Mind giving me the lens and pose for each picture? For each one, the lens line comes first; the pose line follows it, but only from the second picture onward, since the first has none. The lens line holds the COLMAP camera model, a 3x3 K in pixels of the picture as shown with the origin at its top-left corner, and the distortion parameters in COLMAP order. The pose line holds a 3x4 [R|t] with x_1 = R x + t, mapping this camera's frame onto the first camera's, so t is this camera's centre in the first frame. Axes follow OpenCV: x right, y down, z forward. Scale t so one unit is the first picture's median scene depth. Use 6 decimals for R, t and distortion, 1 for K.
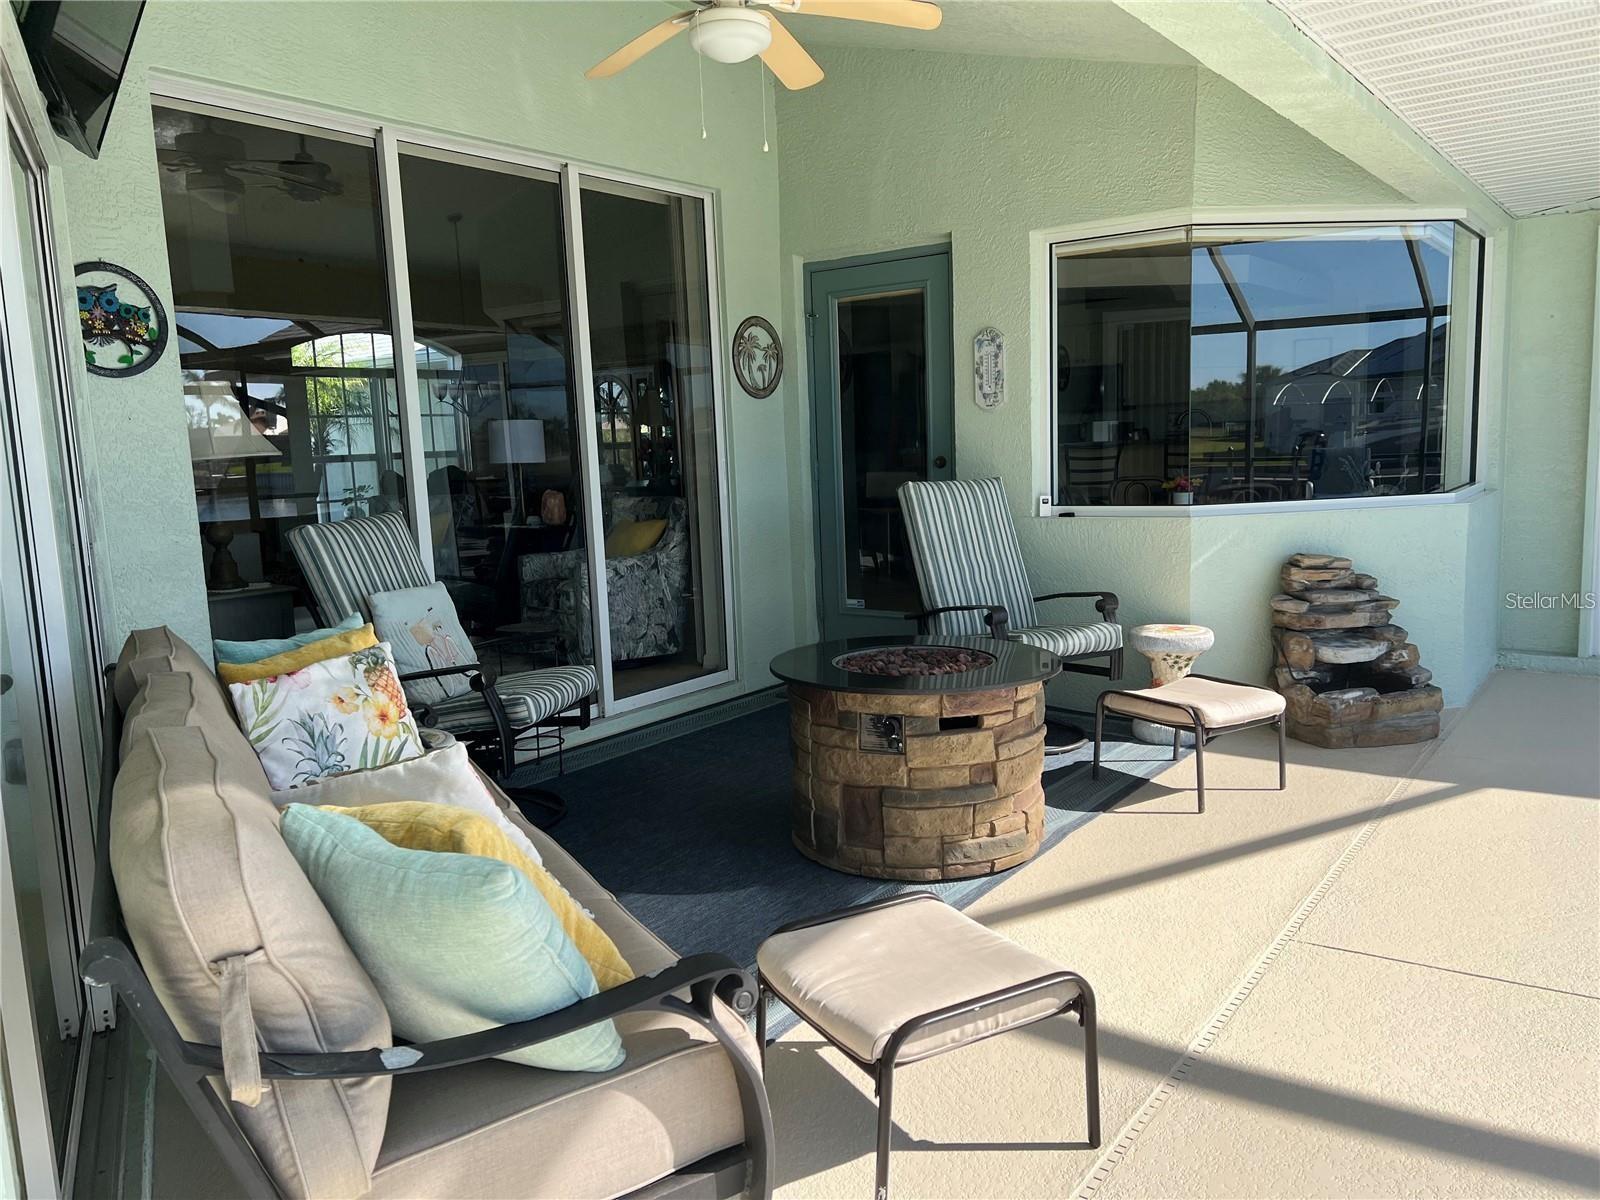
lens RADIAL K [[1208.7, 0, 803.6], [0, 1208.7, 597.9], [0, 0, 1]] dist [0.052132, -0.048950]
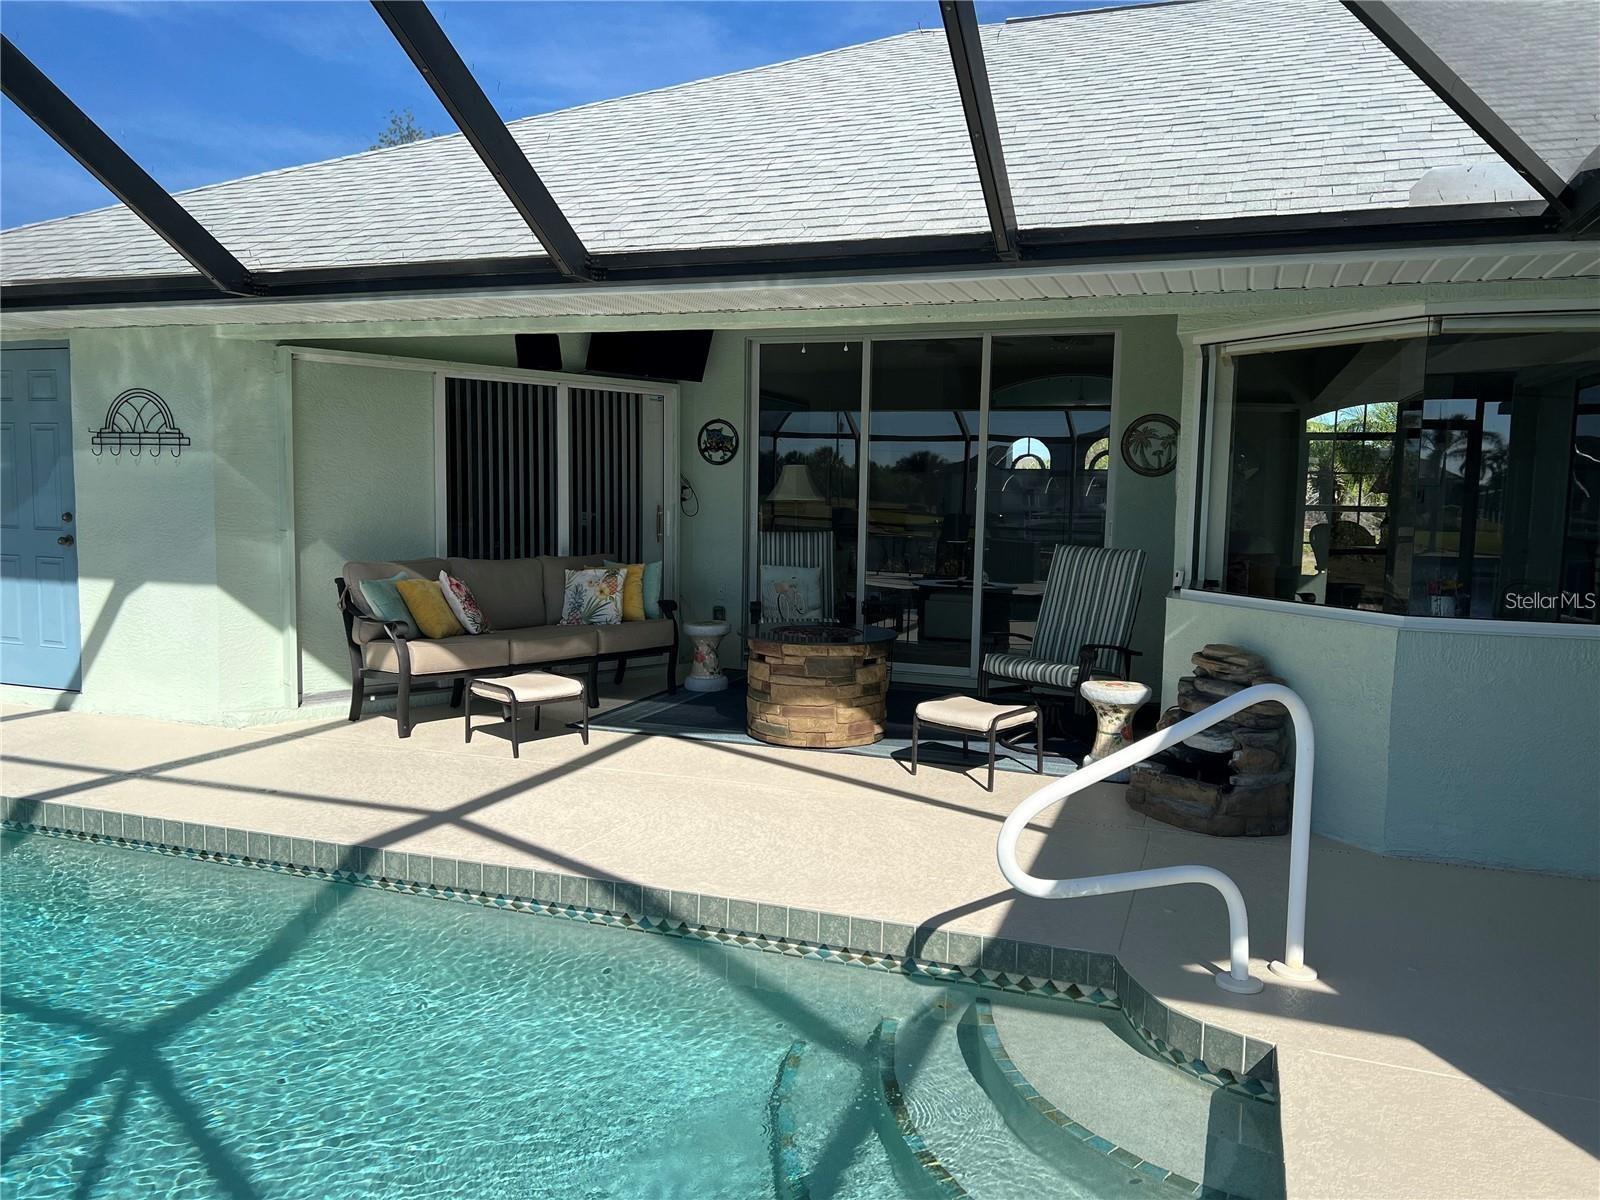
lens RADIAL K [[1208.7, 0, 804.0], [0, 1208.7, 603.8], [0, 0, 1]] dist [0.052132, -0.048950]
pose [[0.263139, 0.136148, -0.955103, 1.848320], [-0.154236, 0.983196, 0.097659, -0.165529], [0.952349, 0.121614, 0.279716, 0.495697]]
